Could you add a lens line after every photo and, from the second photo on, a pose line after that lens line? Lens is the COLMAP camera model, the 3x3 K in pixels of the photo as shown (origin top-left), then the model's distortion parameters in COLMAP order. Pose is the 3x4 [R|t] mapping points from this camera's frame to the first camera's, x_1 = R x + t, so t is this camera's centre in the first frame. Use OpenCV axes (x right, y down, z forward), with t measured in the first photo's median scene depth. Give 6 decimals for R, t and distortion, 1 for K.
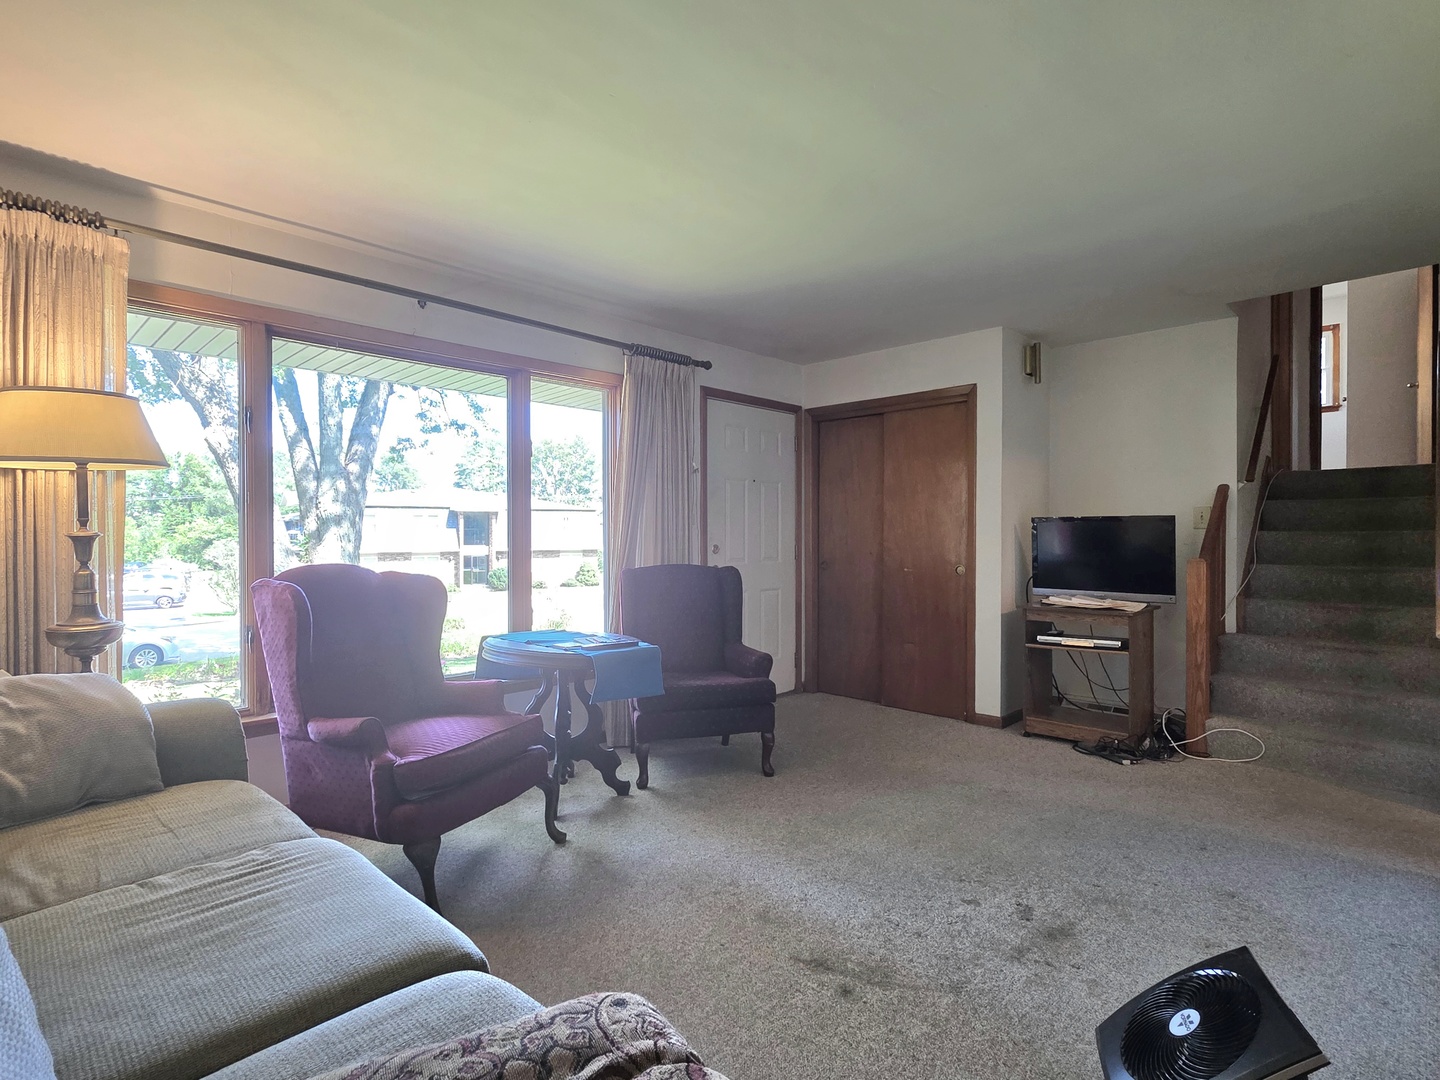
lens RADIAL K [[748.4, 0, 711.5], [0, 748.4, 540.4], [0, 0, 1]] dist [-0.000985, -0.000174]
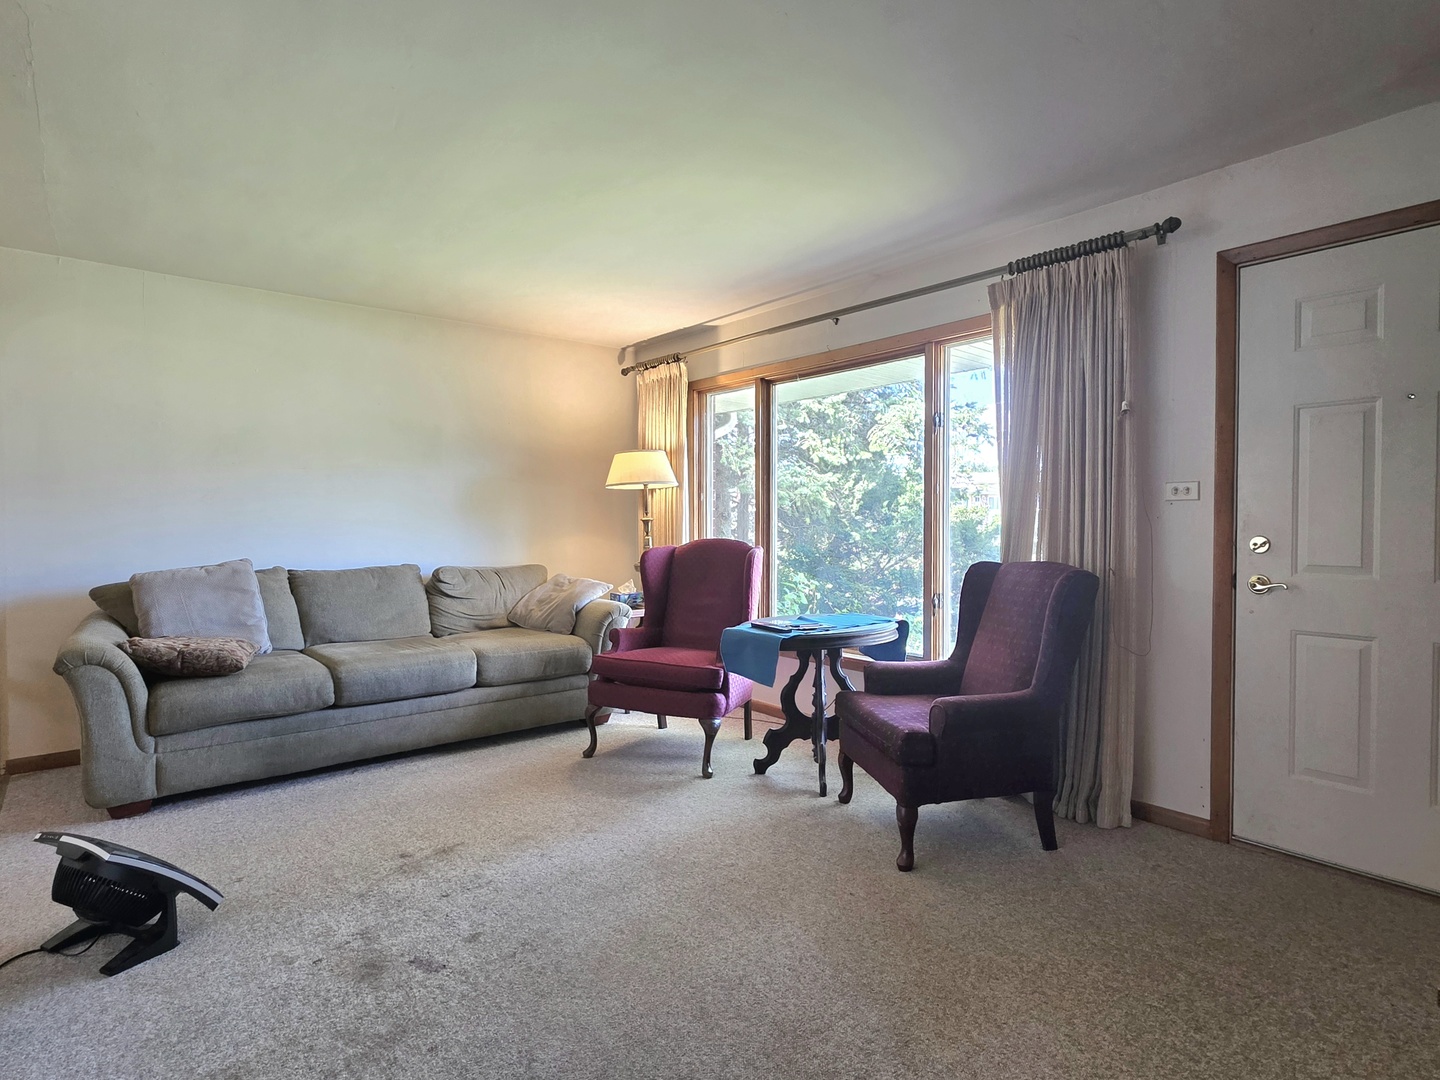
lens RADIAL K [[748.4, 0, 711.5], [0, 748.4, 540.4], [0, 0, 1]] dist [-0.000985, -0.000174]
pose [[-0.097493, 0.031936, -0.994724, 1.119070], [-0.002170, 0.999476, 0.032301, -0.016272], [0.995234, 0.005308, -0.097373, 1.285312]]
